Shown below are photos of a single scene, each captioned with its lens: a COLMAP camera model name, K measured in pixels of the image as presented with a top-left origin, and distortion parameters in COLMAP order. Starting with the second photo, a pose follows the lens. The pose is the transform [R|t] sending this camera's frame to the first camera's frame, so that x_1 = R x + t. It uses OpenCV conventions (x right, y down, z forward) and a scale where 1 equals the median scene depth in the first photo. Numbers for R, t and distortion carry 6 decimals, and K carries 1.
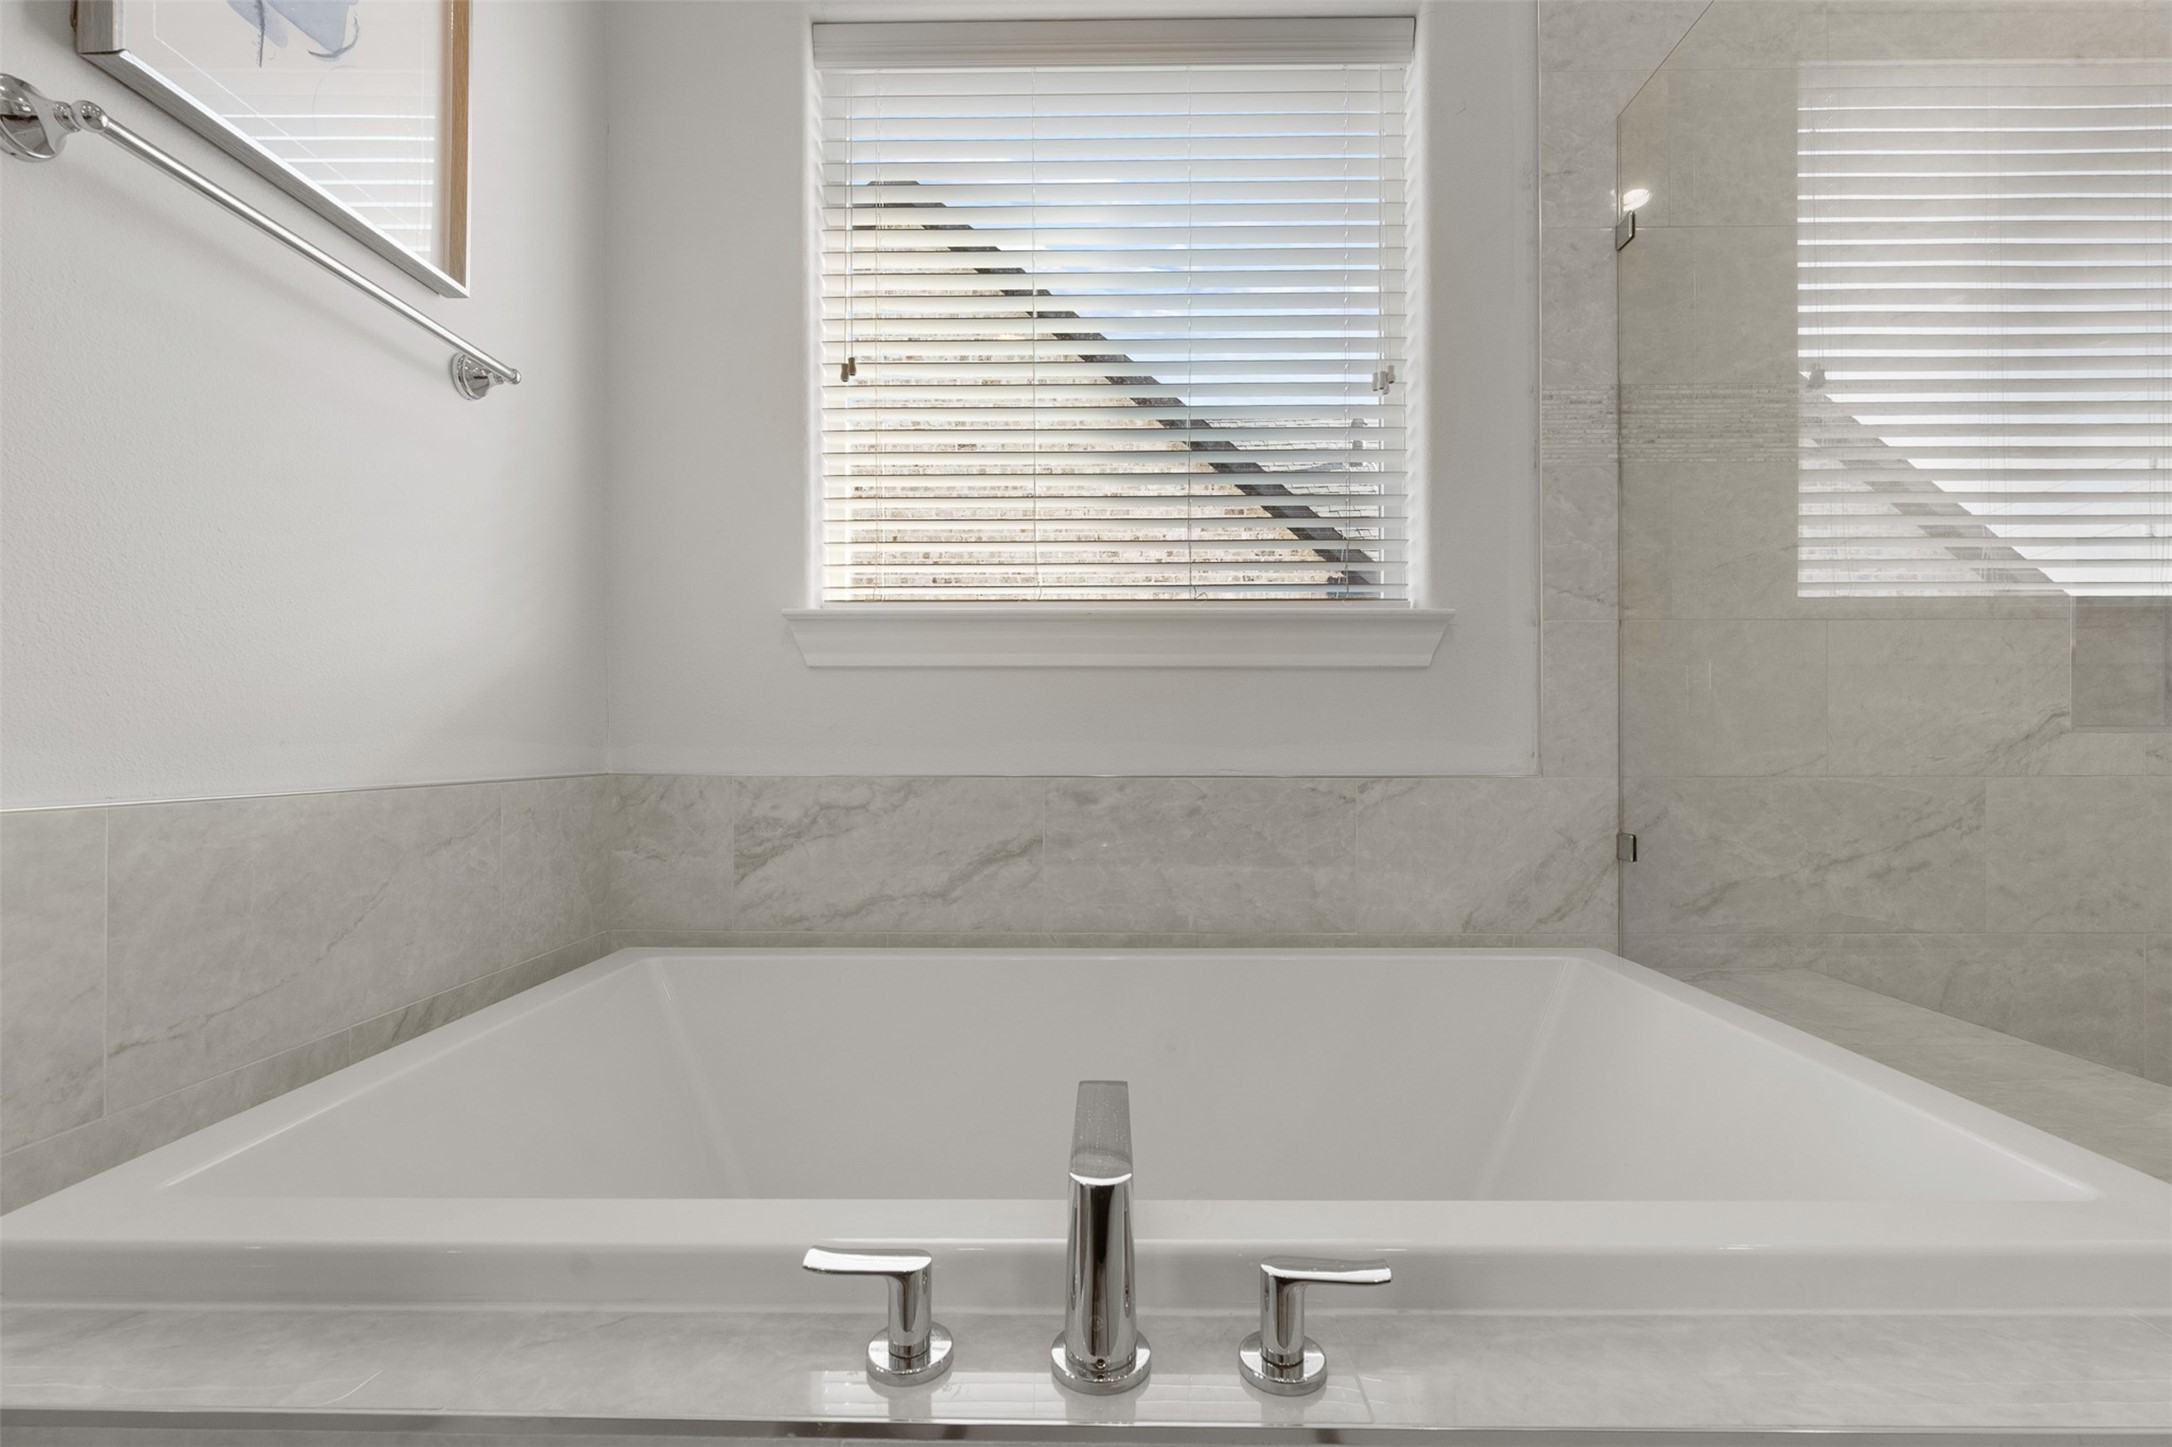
lens RADIAL K [[956.3, 0, 1089.4], [0, 956.3, 748.0], [0, 0, 1]] dist [-0.004172, -0.000755]
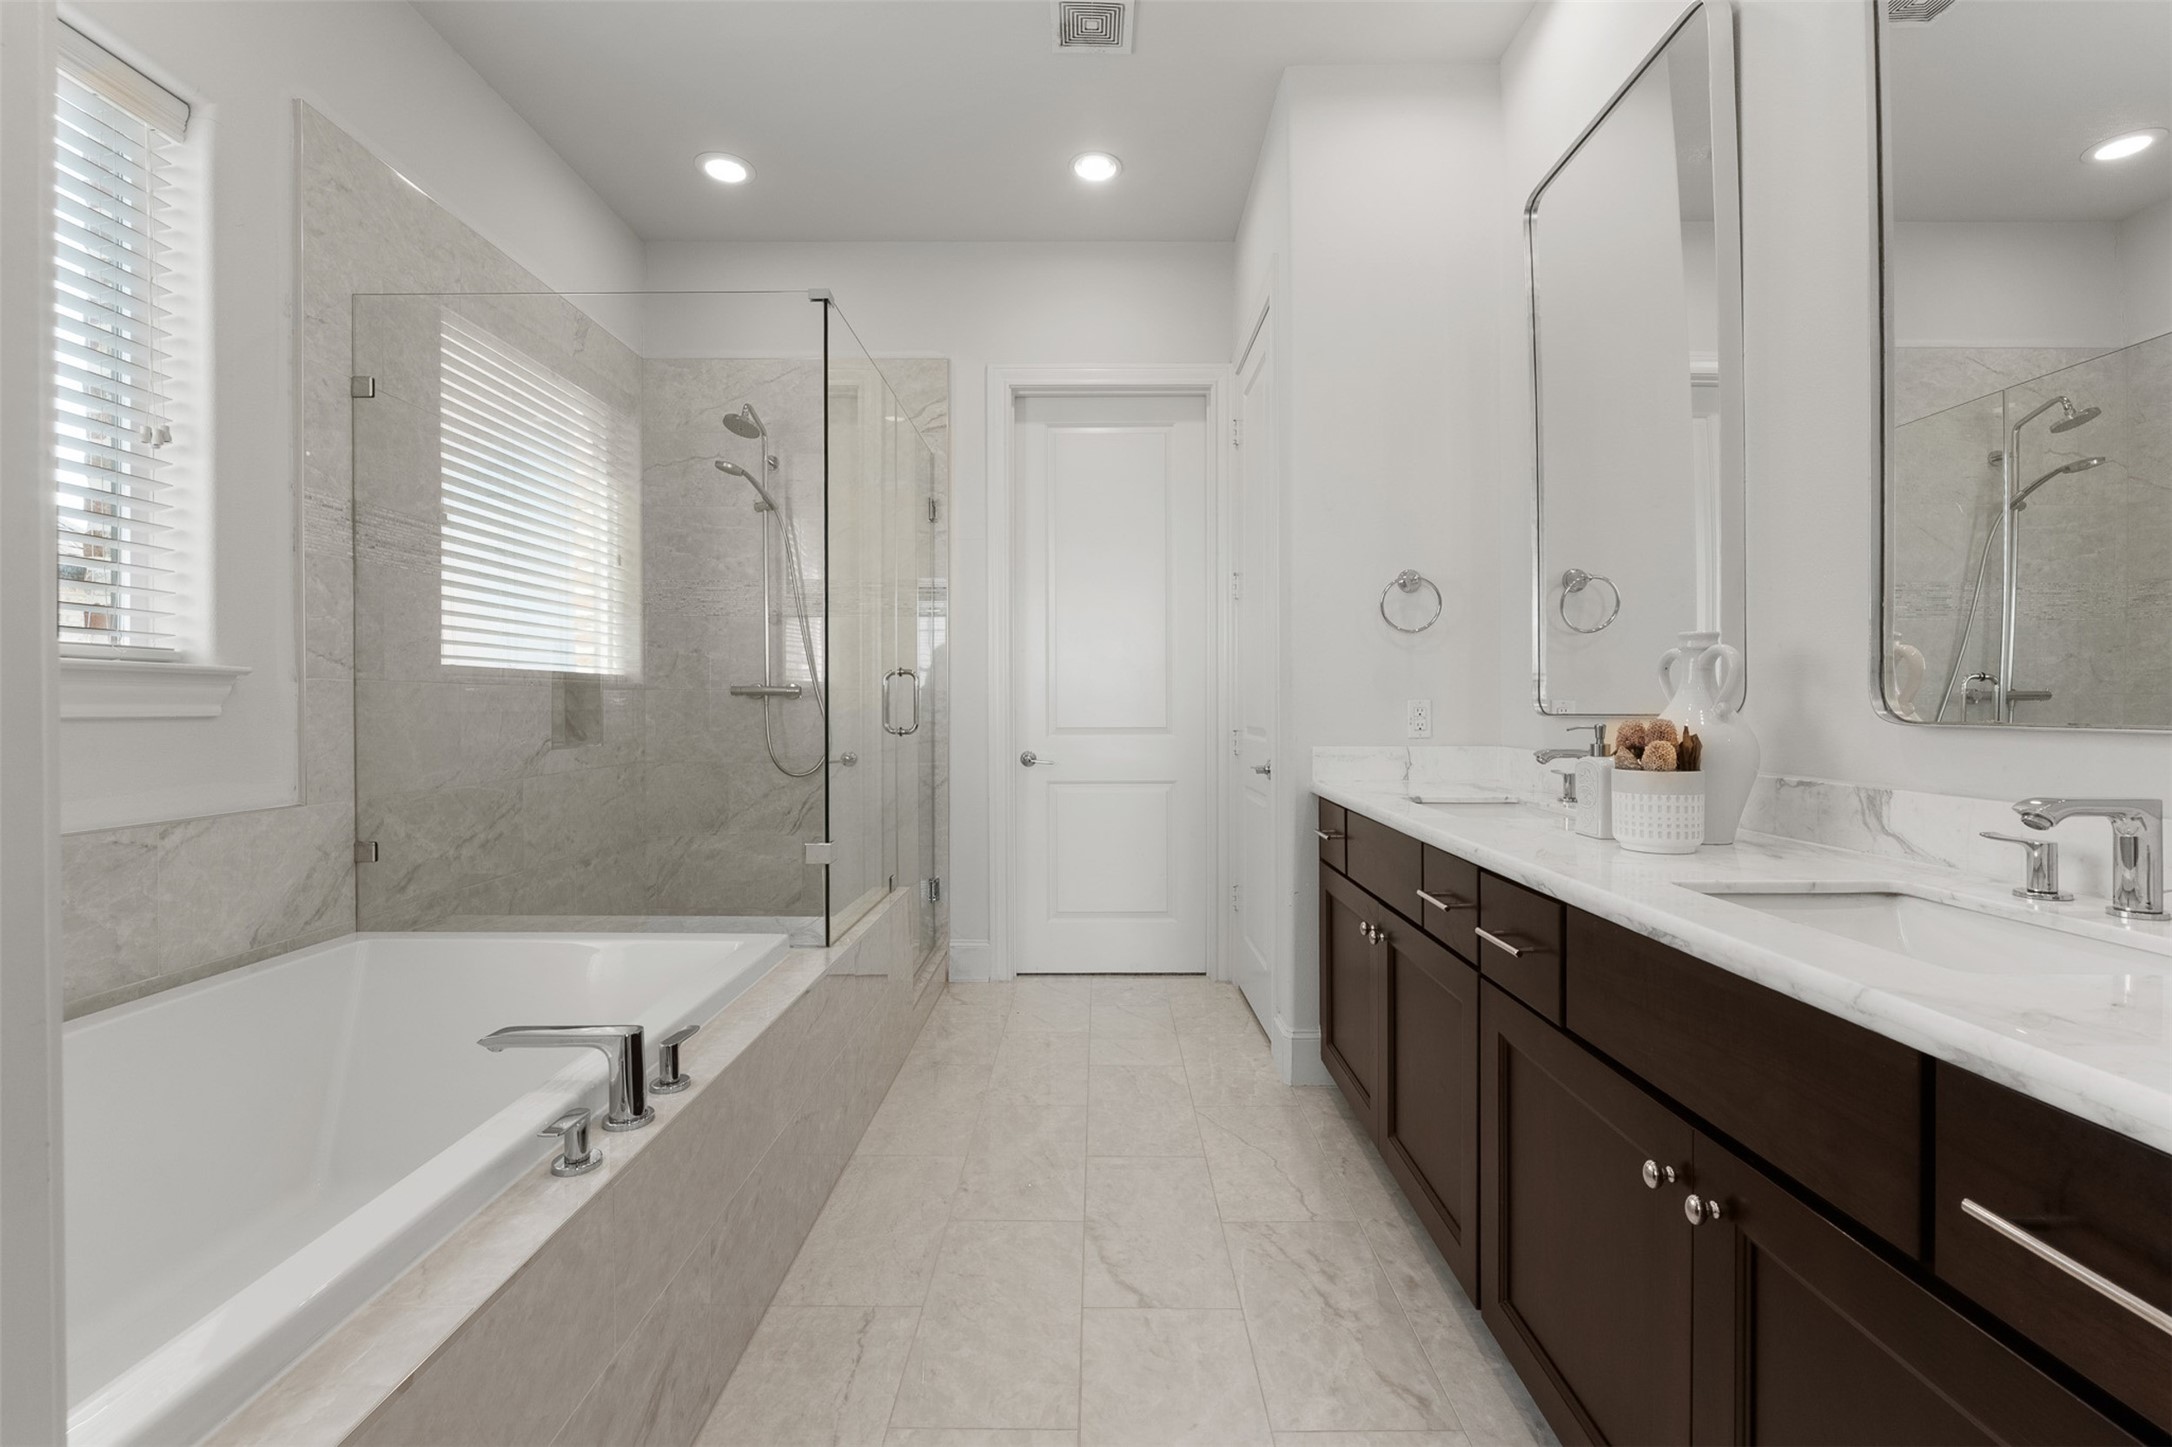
lens RADIAL K [[940.4, 0, 1086.0], [0, 940.4, 723.5], [0, 0, 1]] dist [-0.000153, 0.000071]
pose [[-0.002422, -0.016757, 0.999857, -0.733778], [0.002903, 0.999855, 0.016765, -0.092549], [-0.999993, 0.002943, -0.002373, 0.001764]]
